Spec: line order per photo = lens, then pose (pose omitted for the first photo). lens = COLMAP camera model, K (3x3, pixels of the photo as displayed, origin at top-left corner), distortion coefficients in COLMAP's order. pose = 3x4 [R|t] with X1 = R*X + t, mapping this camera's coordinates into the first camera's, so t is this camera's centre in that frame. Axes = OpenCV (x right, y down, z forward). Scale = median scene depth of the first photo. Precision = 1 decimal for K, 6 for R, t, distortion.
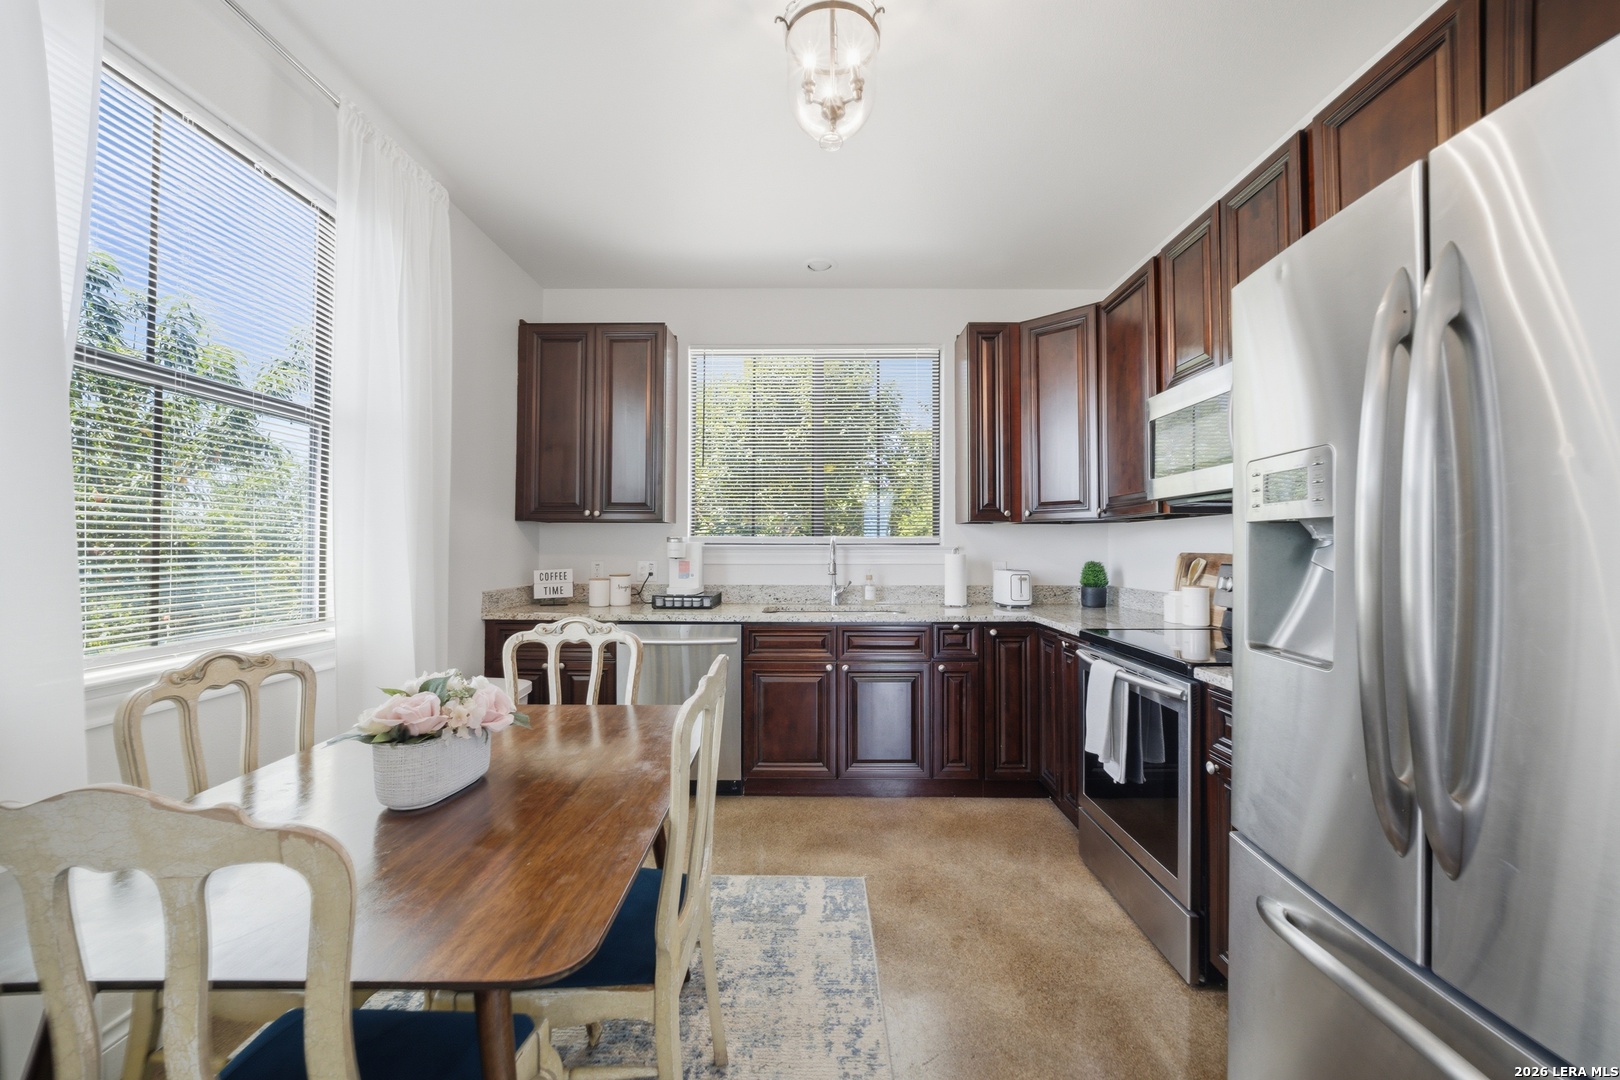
lens RADIAL K [[644.5, 0, 809.2], [0, 644.5, 536.9], [0, 0, 1]] dist [-0.020410, 0.000297]
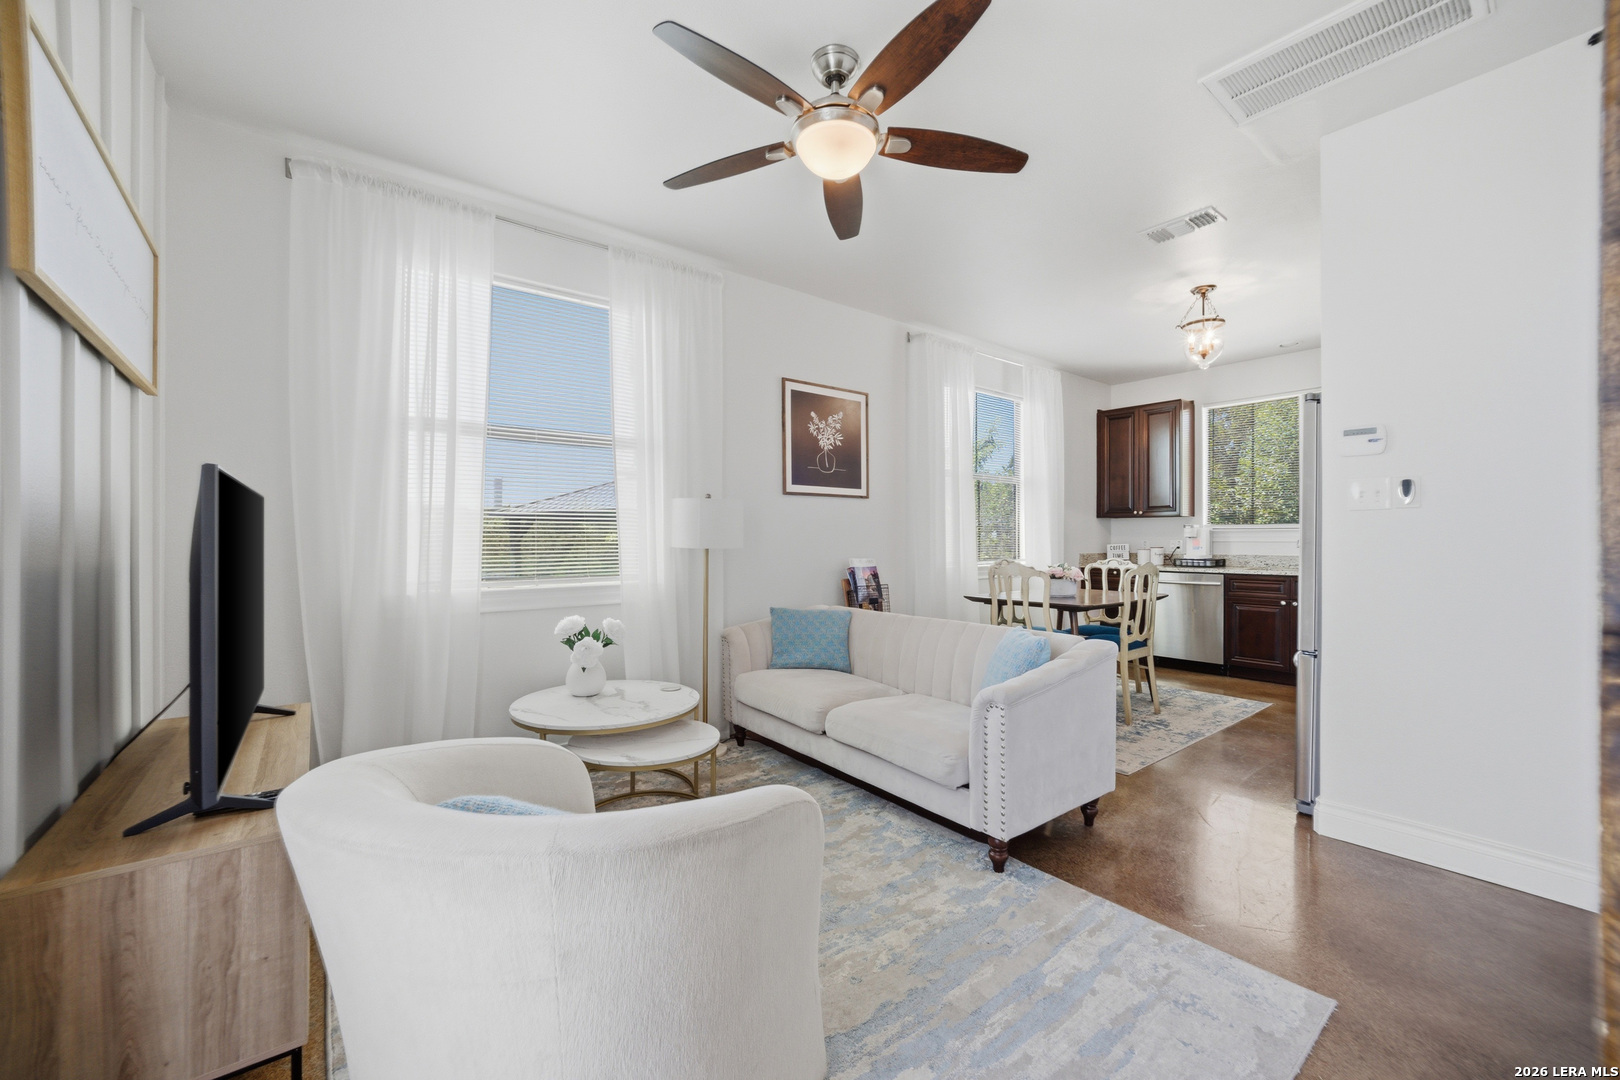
lens RADIAL K [[644.5, 0, 809.2], [0, 644.5, 536.9], [0, 0, 1]] dist [-0.020410, 0.000297]
pose [[0.630488, -0.004083, -0.776188, 0.484293], [0.013806, 0.999887, 0.005954, 0.008305], [0.776076, -0.014470, 0.630473, -0.868436]]
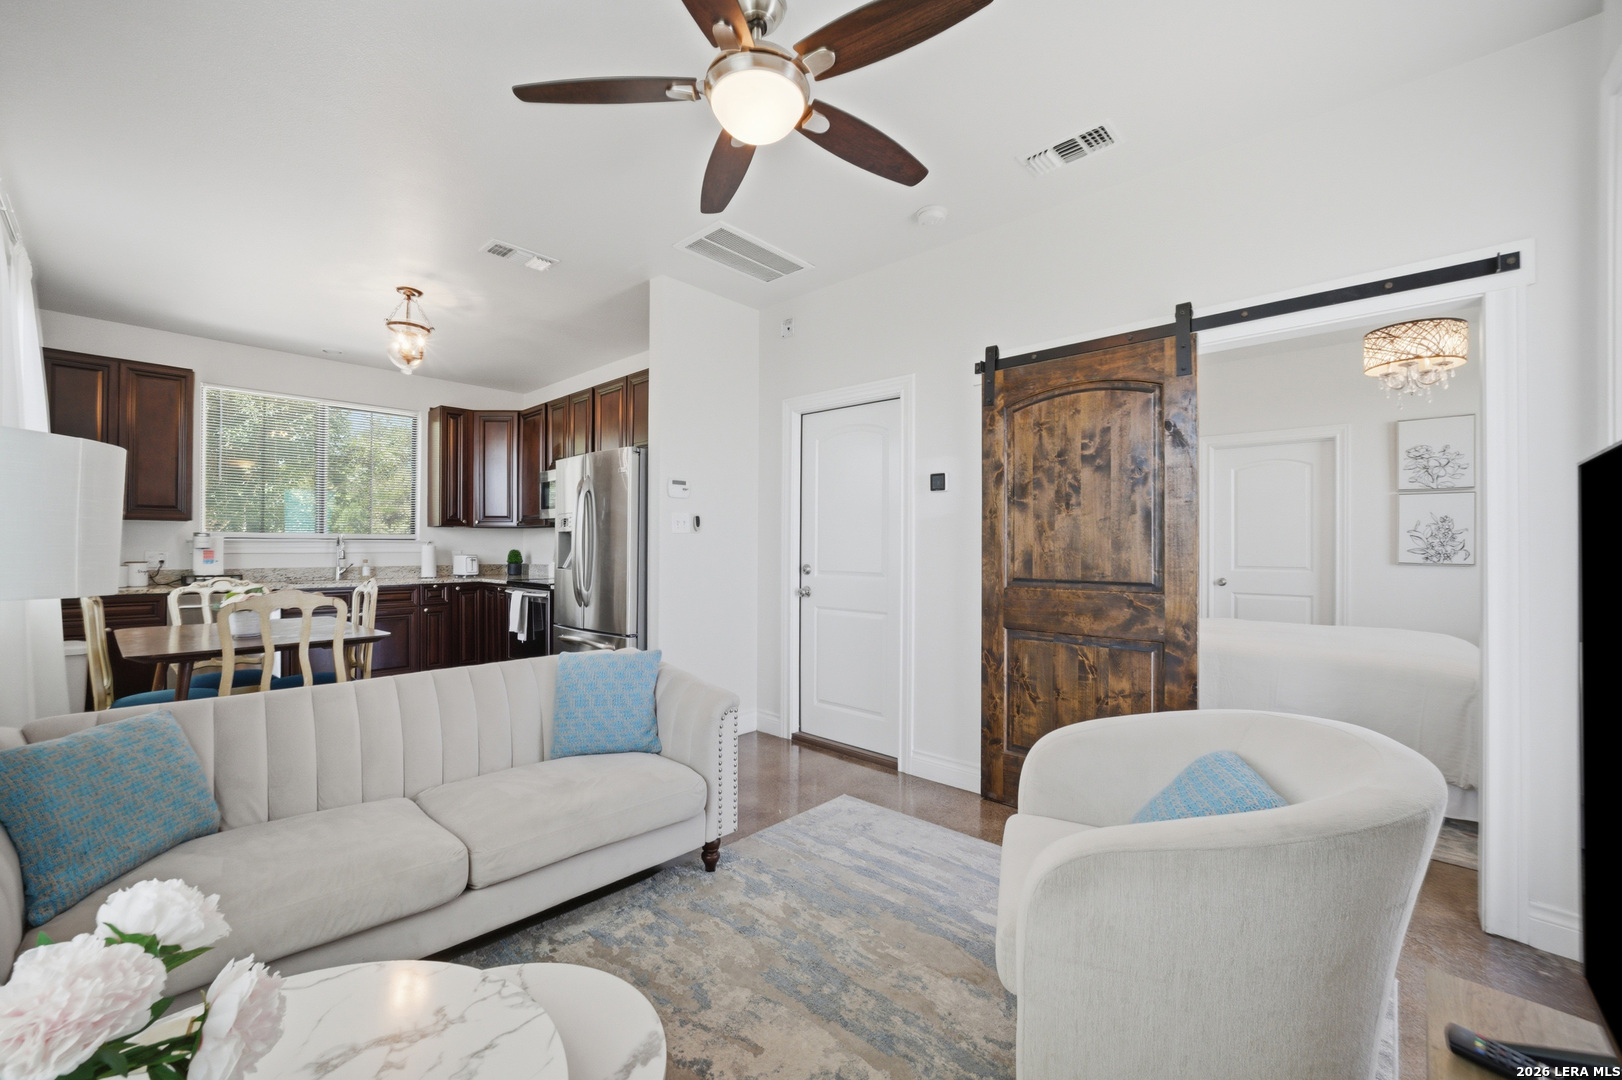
lens RADIAL K [[645.3, 0, 810.2], [0, 645.3, 536.9], [0, 0, 1]] dist [-0.020410, 0.000297]
pose [[0.666388, 0.009453, 0.745545, -0.358654], [-0.009207, 0.999948, -0.004449, 0.003526], [-0.745548, -0.003899, 0.666440, -0.842540]]
